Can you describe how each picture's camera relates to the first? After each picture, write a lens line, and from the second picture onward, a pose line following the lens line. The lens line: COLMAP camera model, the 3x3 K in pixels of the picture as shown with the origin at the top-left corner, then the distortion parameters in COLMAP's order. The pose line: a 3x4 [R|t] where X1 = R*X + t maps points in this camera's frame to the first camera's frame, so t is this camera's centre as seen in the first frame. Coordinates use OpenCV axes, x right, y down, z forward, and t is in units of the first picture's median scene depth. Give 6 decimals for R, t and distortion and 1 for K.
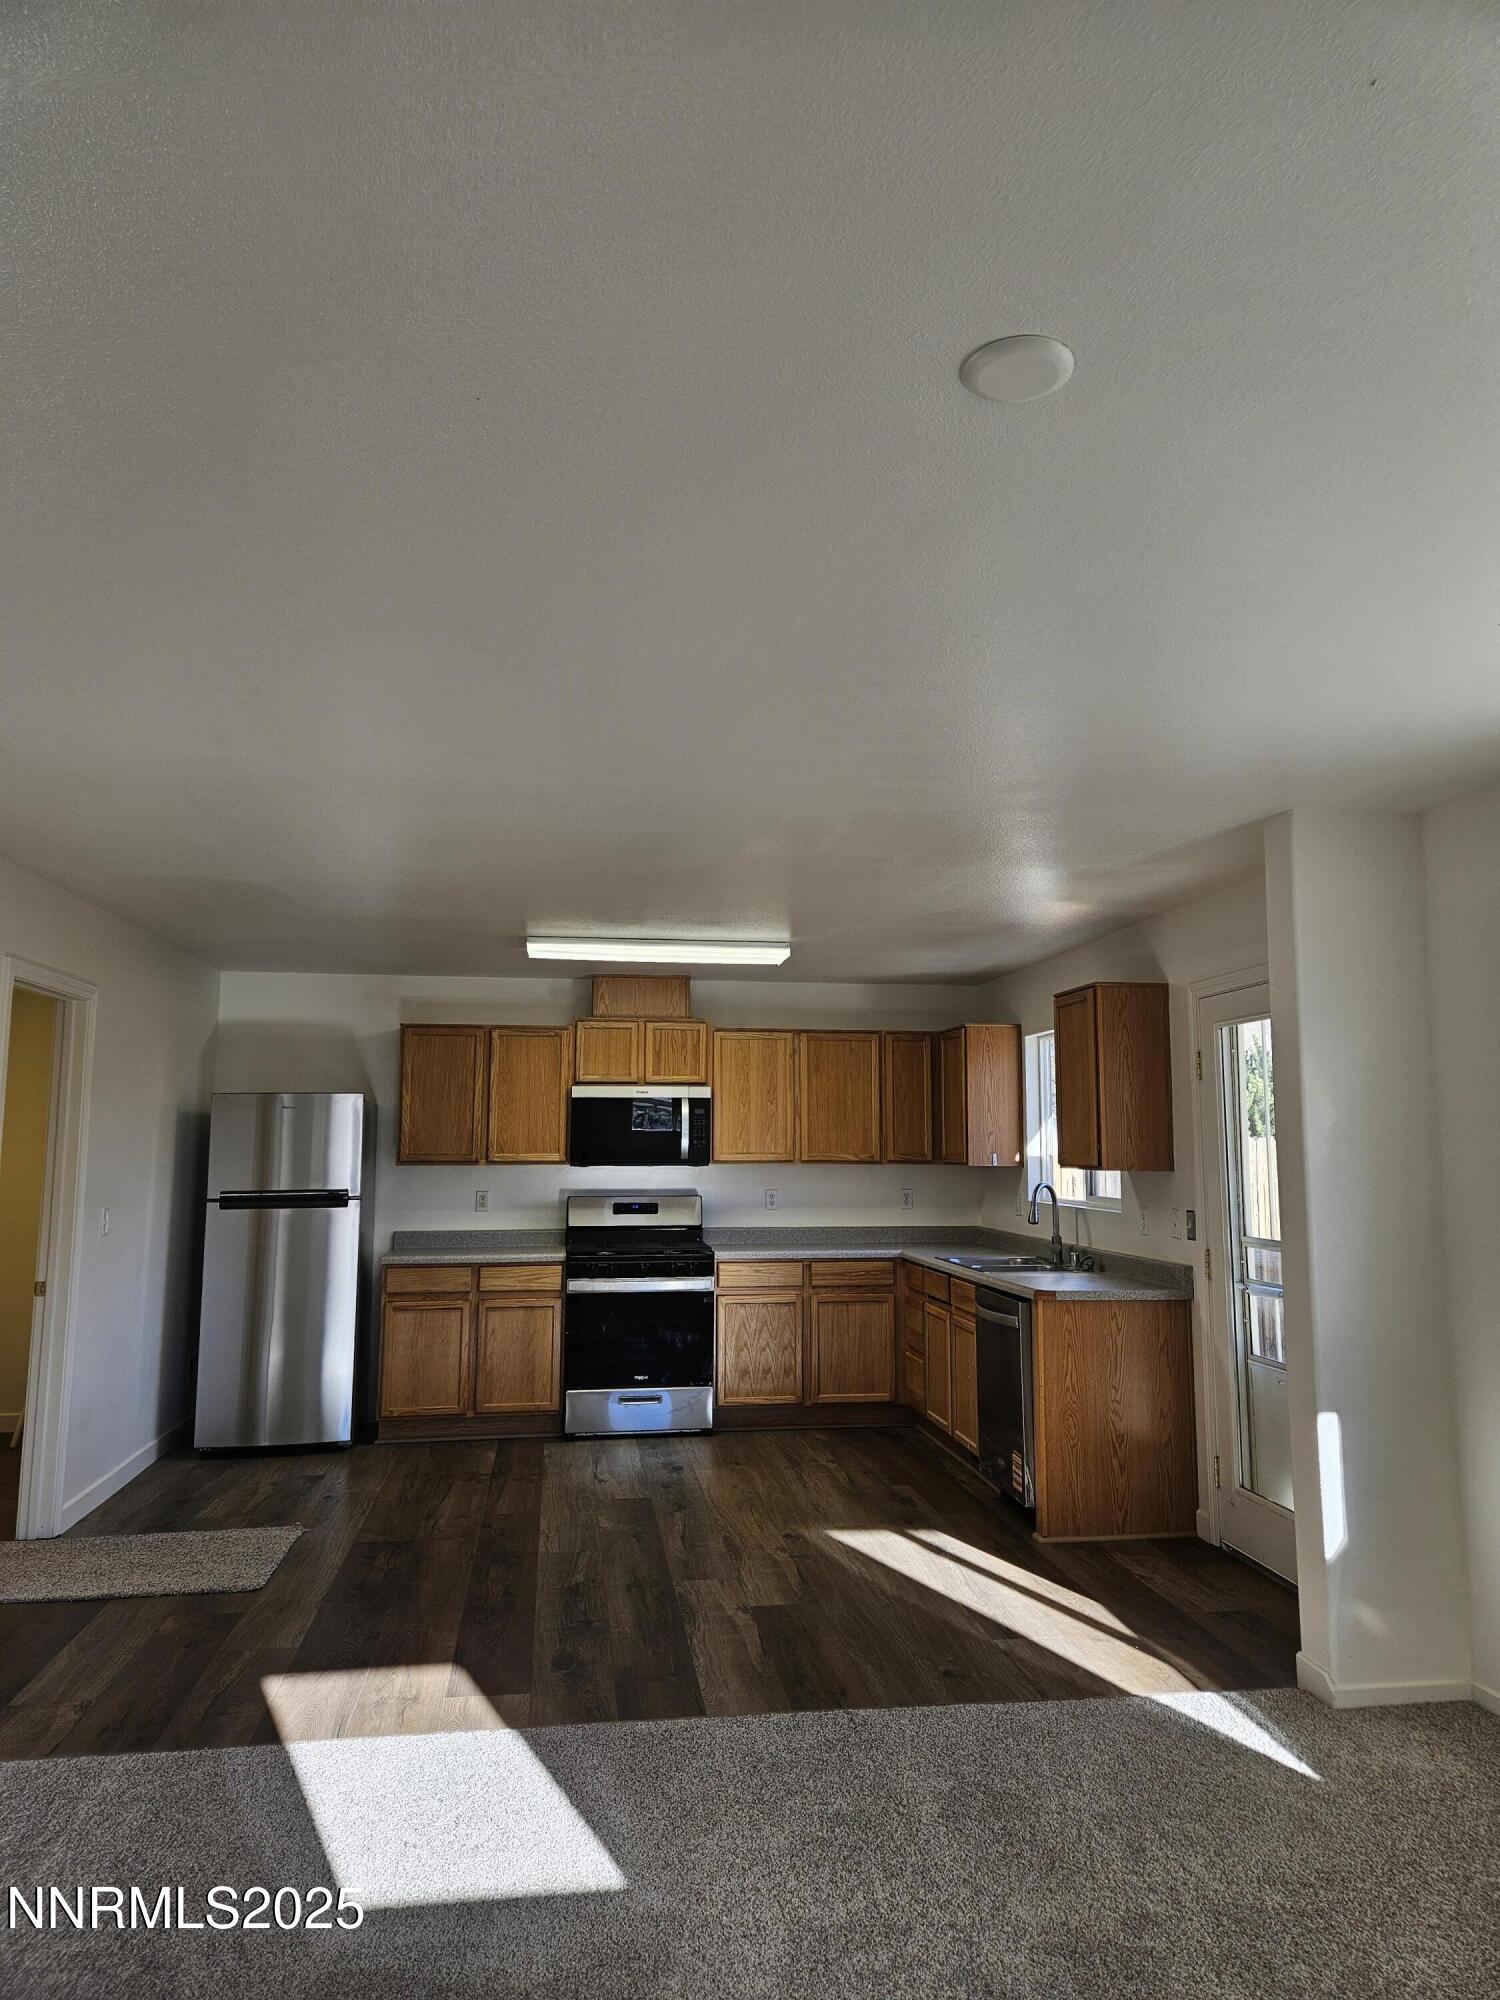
lens RADIAL K [[1352.1, 0, 747.6], [0, 1352.1, 997.7], [0, 0, 1]] dist [0.079836, -0.049566]
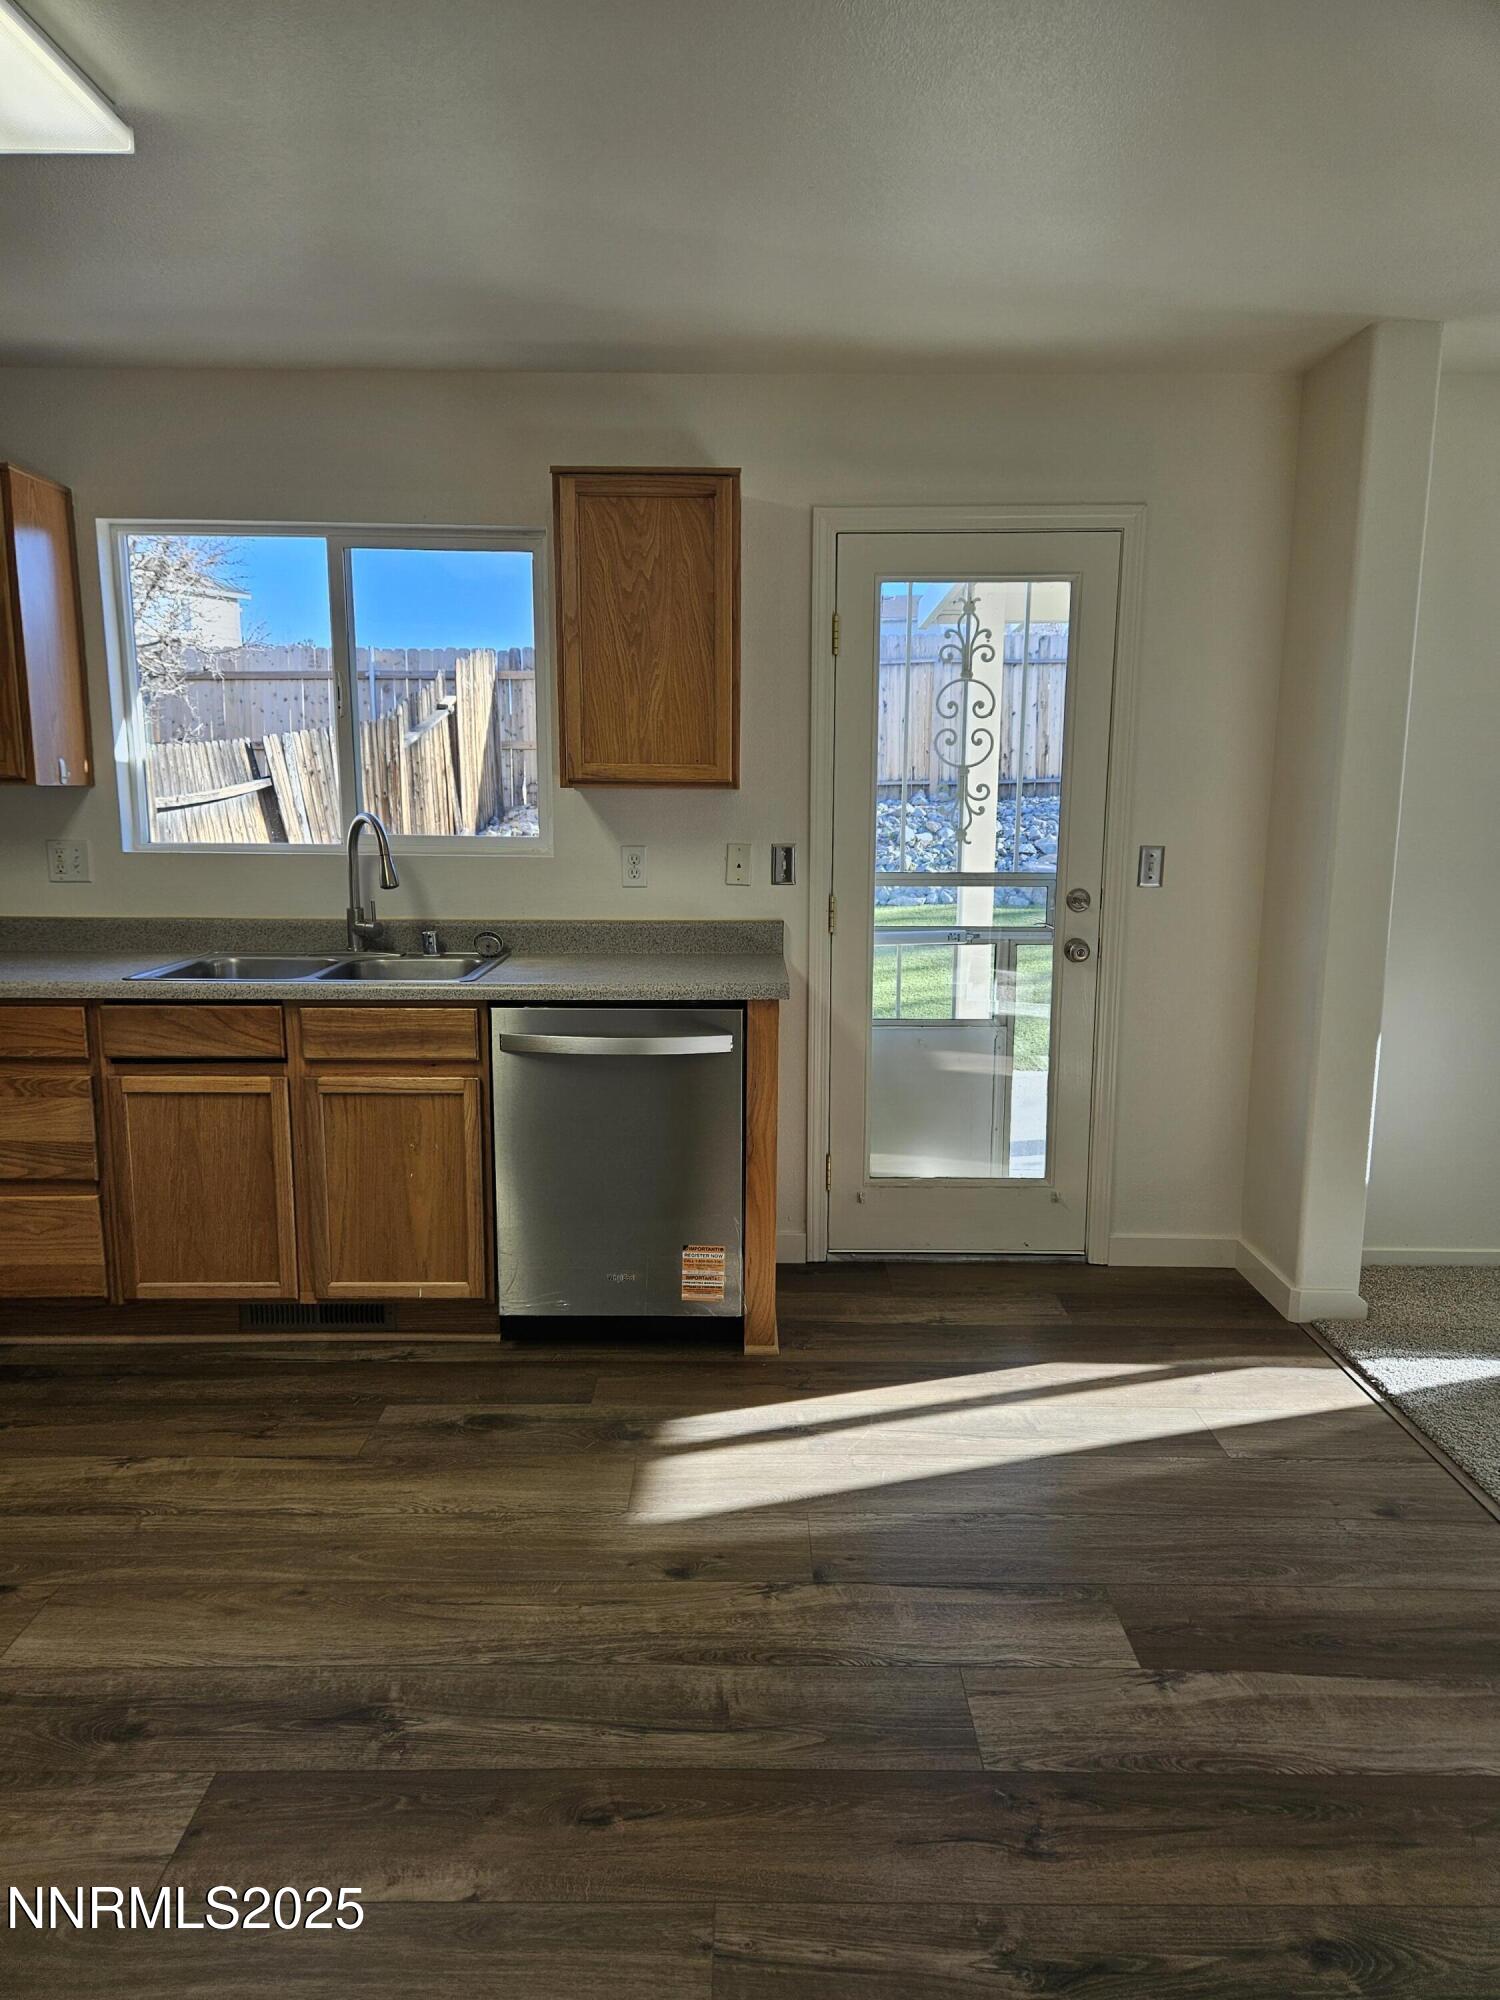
lens RADIAL K [[1352.1, 0, 750.8], [0, 1352.1, 1005.7], [0, 0, 1]] dist [0.079836, -0.049566]
pose [[0.141978, -0.163549, 0.976265, -0.433661], [-0.103442, 0.978405, 0.178952, 0.128339], [-0.984450, -0.126394, 0.121994, 1.037839]]
